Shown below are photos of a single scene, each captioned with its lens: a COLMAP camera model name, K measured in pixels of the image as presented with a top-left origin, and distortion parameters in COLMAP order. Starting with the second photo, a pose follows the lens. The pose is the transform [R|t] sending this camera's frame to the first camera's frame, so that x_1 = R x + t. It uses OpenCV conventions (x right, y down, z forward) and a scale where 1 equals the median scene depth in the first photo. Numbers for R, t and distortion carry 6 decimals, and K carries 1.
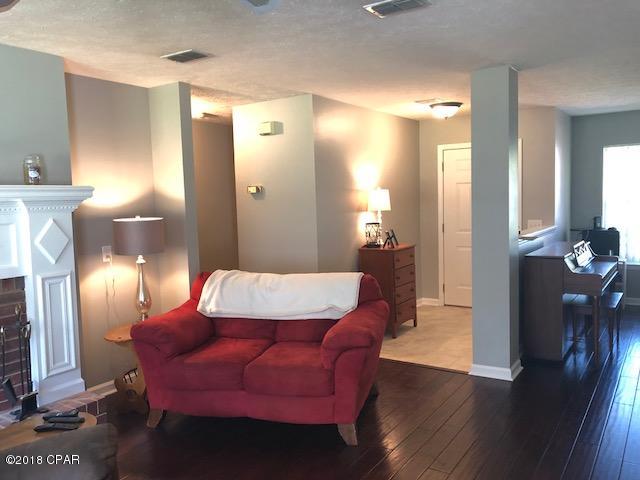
lens RADIAL K [[532.6, 0, 320.0], [0, 532.6, 240.0], [0, 0, 1]] dist [0.002084, 0.000811]
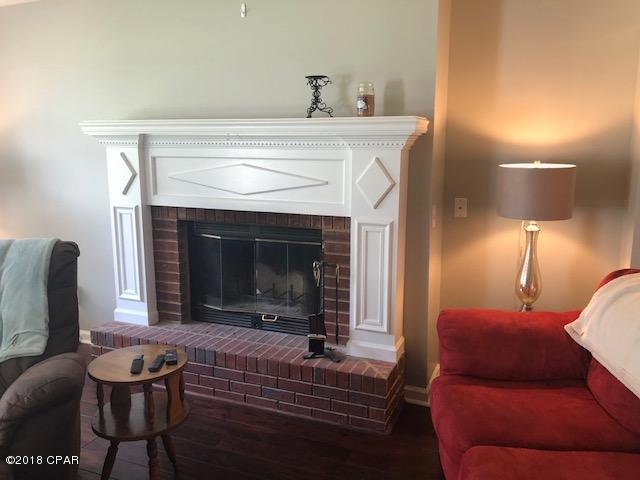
lens RADIAL K [[515.6, 0, 320.0], [0, 515.6, 240.0], [0, 0, 1]] dist [0.007091, 0.000669]
pose [[0.189962, 0.202794, -0.960619, 0.304434], [-0.085913, 0.978115, 0.189498, -0.057791], [0.978025, 0.046532, 0.203227, 0.741398]]
